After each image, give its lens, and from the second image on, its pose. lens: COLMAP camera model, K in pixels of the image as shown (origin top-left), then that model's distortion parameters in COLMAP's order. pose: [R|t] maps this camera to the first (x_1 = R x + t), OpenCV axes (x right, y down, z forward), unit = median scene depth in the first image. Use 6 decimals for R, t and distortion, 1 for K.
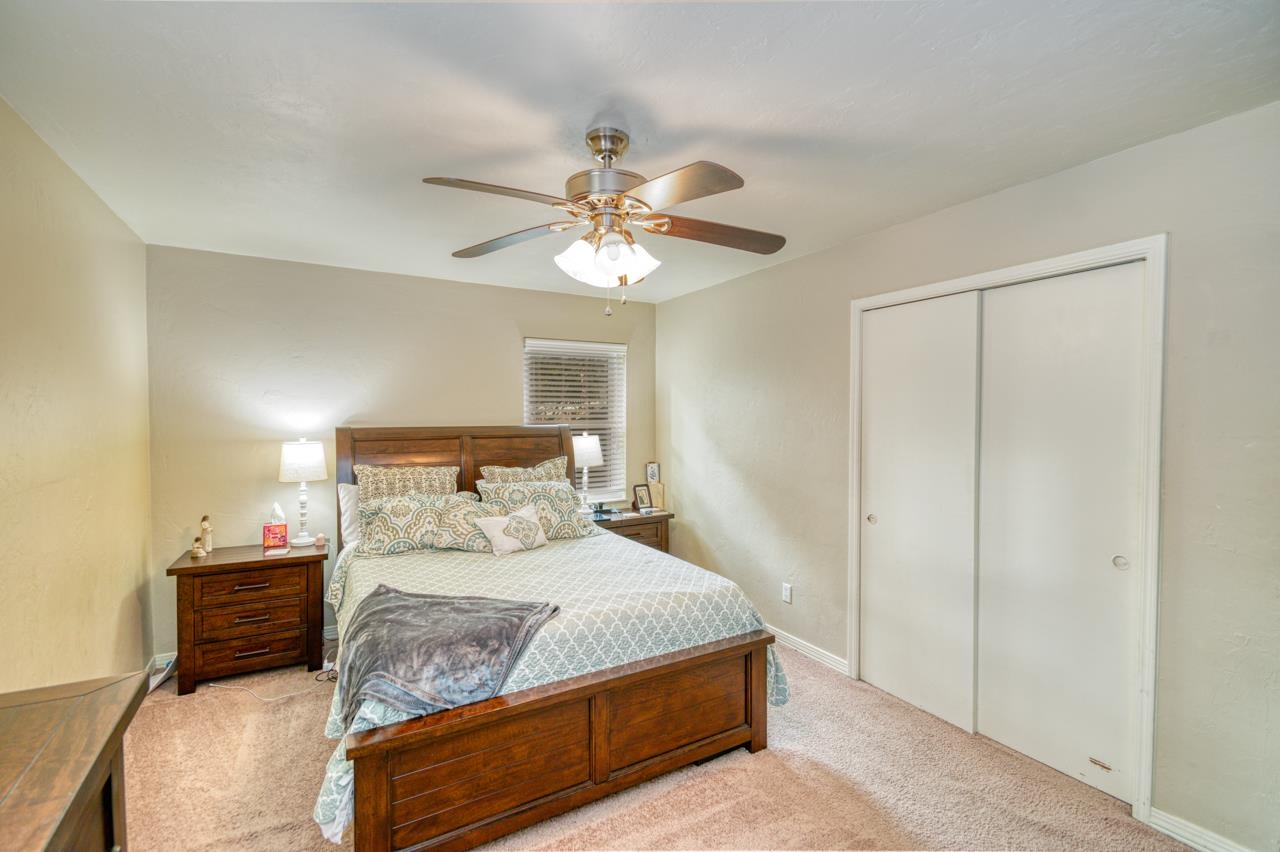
lens RADIAL K [[545.6, 0, 634.2], [0, 545.6, 433.2], [0, 0, 1]] dist [0.000969, 0.000034]
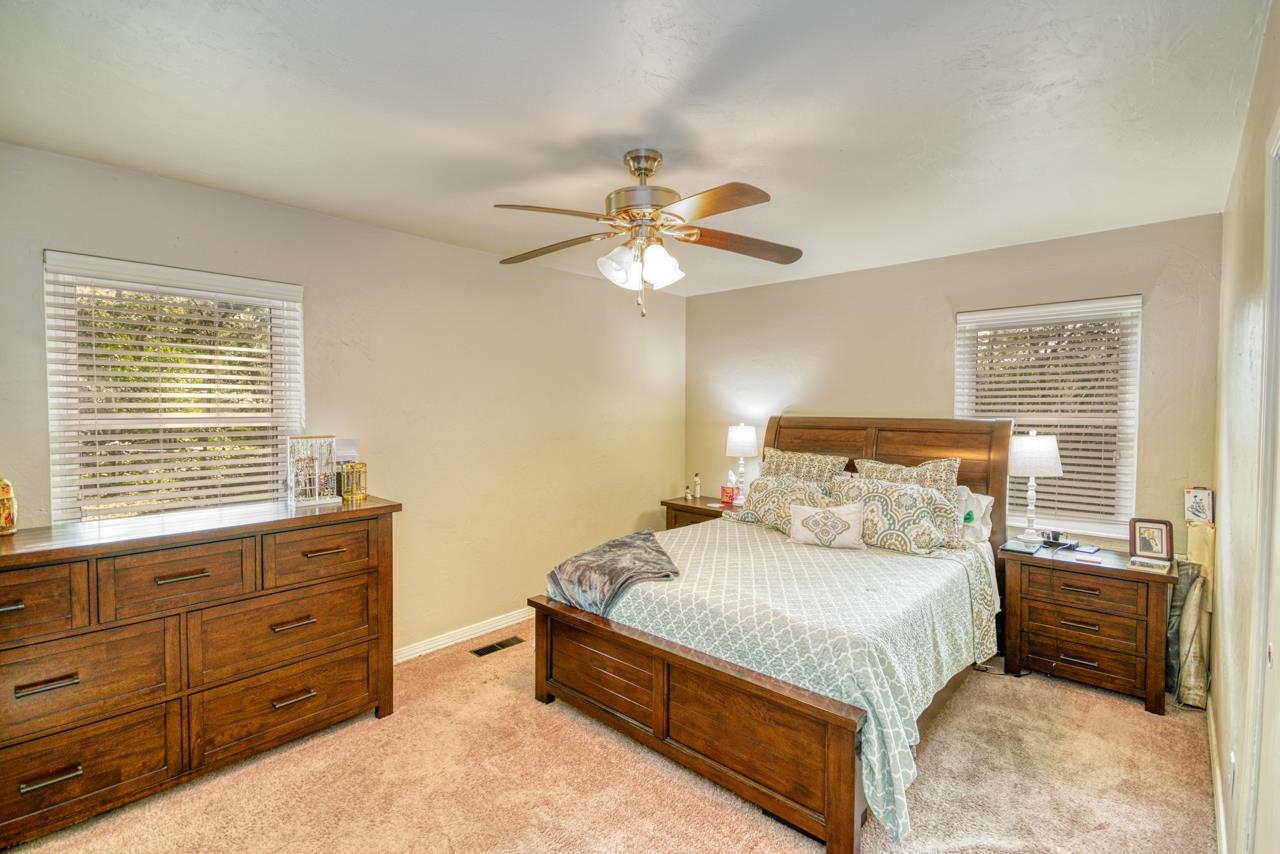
lens RADIAL K [[558.6, 0, 648.0], [0, 558.6, 425.6], [0, 0, 1]] dist [0.000727, -0.000412]
pose [[0.337562, 0.035853, -0.940620, 0.583902], [-0.033813, 0.999091, 0.025947, -0.013113], [0.940696, 0.023047, 0.338468, 0.350020]]
